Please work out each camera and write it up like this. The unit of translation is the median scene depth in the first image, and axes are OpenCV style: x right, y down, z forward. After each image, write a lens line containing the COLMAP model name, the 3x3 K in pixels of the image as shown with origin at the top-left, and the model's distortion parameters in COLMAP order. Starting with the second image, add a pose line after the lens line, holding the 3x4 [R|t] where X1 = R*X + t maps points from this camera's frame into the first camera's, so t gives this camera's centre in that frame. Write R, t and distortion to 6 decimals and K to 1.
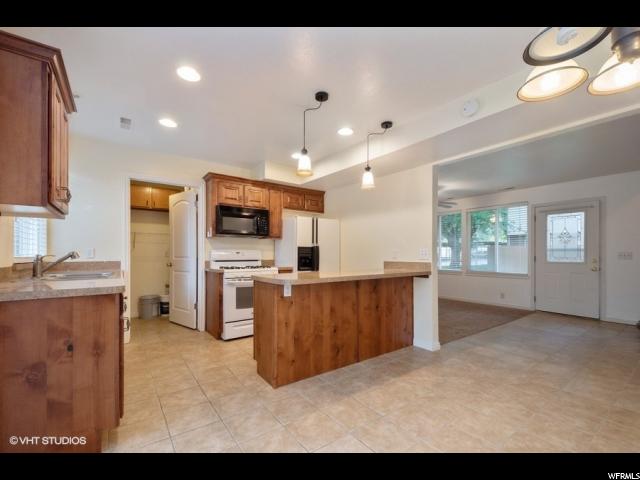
lens RADIAL K [[281.9, 0, 324.7], [0, 281.9, 257.5], [0, 0, 1]] dist [0.001189, -0.000276]
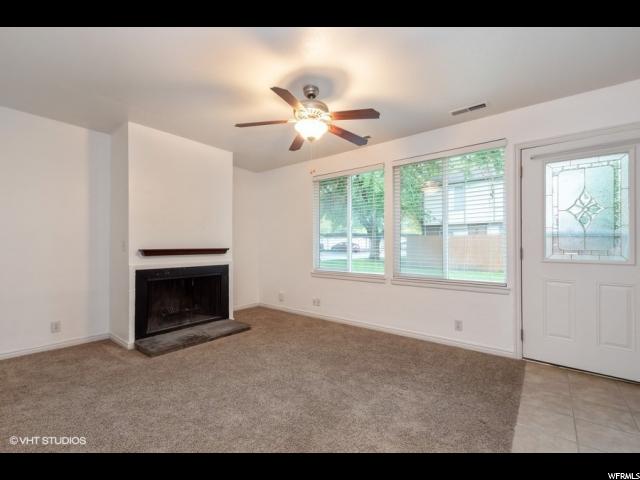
lens RADIAL K [[290.5, 0, 320.0], [0, 290.5, 240.0], [0, 0, 1]] dist [0.002331, -0.000196]
pose [[0.969086, 0.003009, 0.246706, 0.271737], [0.004466, 0.999548, -0.029733, -0.005916], [-0.246684, 0.029916, 0.968634, 0.582945]]
